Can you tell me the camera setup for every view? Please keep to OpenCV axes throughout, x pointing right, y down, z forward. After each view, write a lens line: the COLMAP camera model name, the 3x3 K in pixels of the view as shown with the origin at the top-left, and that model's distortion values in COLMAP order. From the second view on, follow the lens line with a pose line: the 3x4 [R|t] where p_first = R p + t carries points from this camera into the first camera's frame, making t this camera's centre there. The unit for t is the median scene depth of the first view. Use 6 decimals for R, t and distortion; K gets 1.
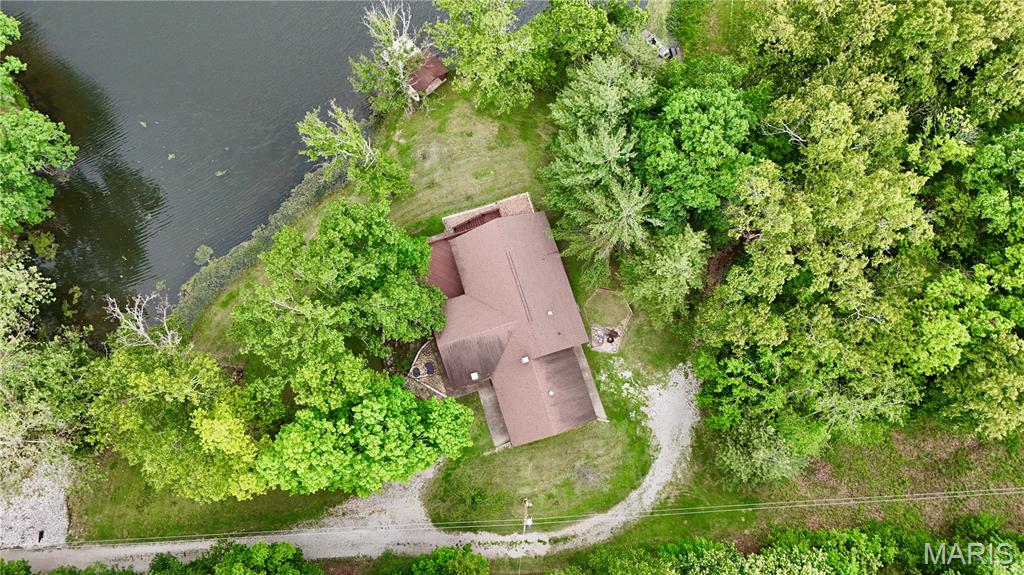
lens RADIAL K [[762.9, 0, 510.3], [0, 762.9, 273.2], [0, 0, 1]] dist [0.098441, -0.164550]
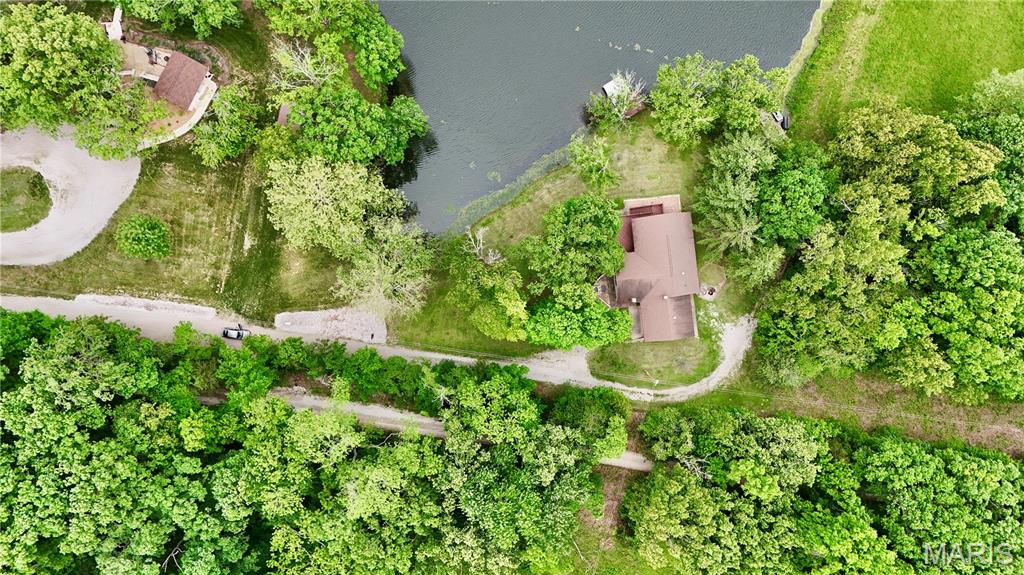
lens RADIAL K [[750.7, 0, 512.0], [0, 750.7, 287.5], [0, 0, 1]] dist [0.076305, -0.162323]
pose [[0.981096, 0.193344, 0.008268, -0.344903], [-0.191966, 0.966920, 0.167974, -0.132194], [0.024482, -0.166386, 0.985757, -0.723570]]
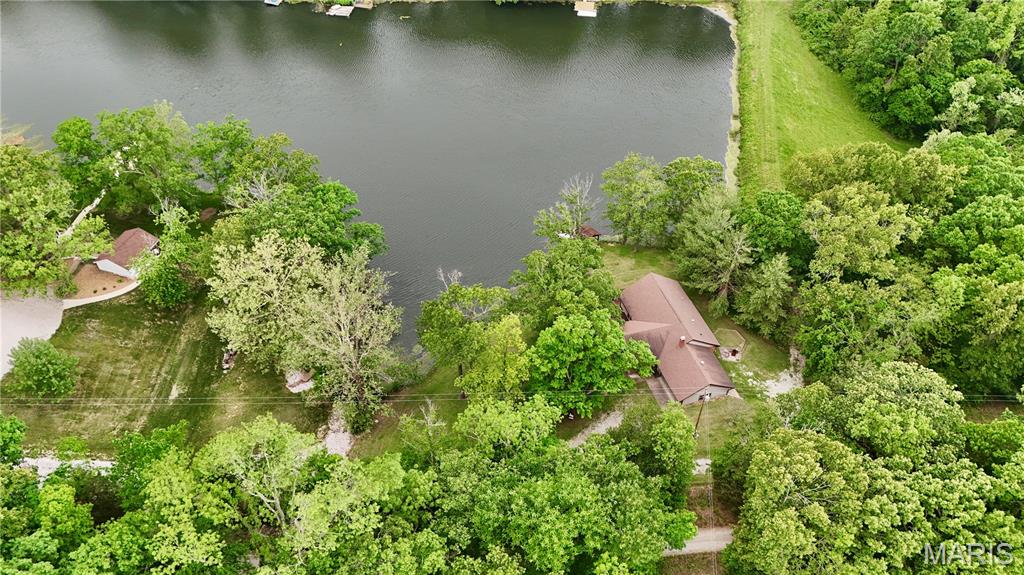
lens RADIAL K [[758.6, 0, 508.3], [0, 758.6, 279.1], [0, 0, 1]] dist [0.045606, -0.025644]
pose [[0.999874, 0.009486, -0.012741, -0.300773], [-0.015184, 0.806386, -0.591194, 0.894520], [0.004666, 0.591313, 0.806429, -0.272612]]
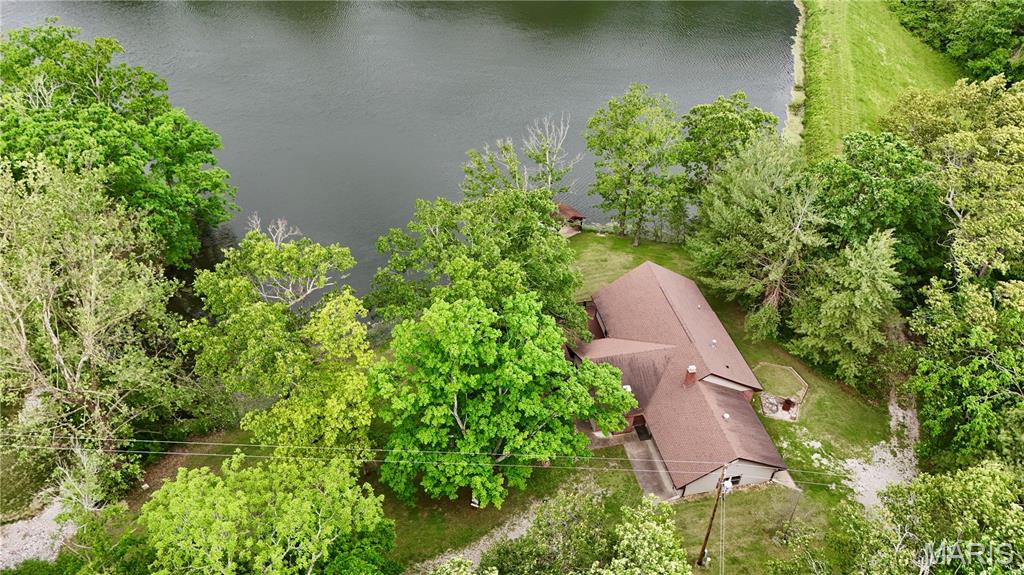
lens RADIAL K [[746.1, 0, 508.9], [0, 746.1, 294.1], [0, 0, 1]] dist [0.031837, -0.003403]
pose [[0.994835, 0.063996, -0.078784, -0.114997], [-0.099629, 0.764064, -0.637401, 0.570191], [0.019405, 0.641958, 0.766494, 0.328466]]
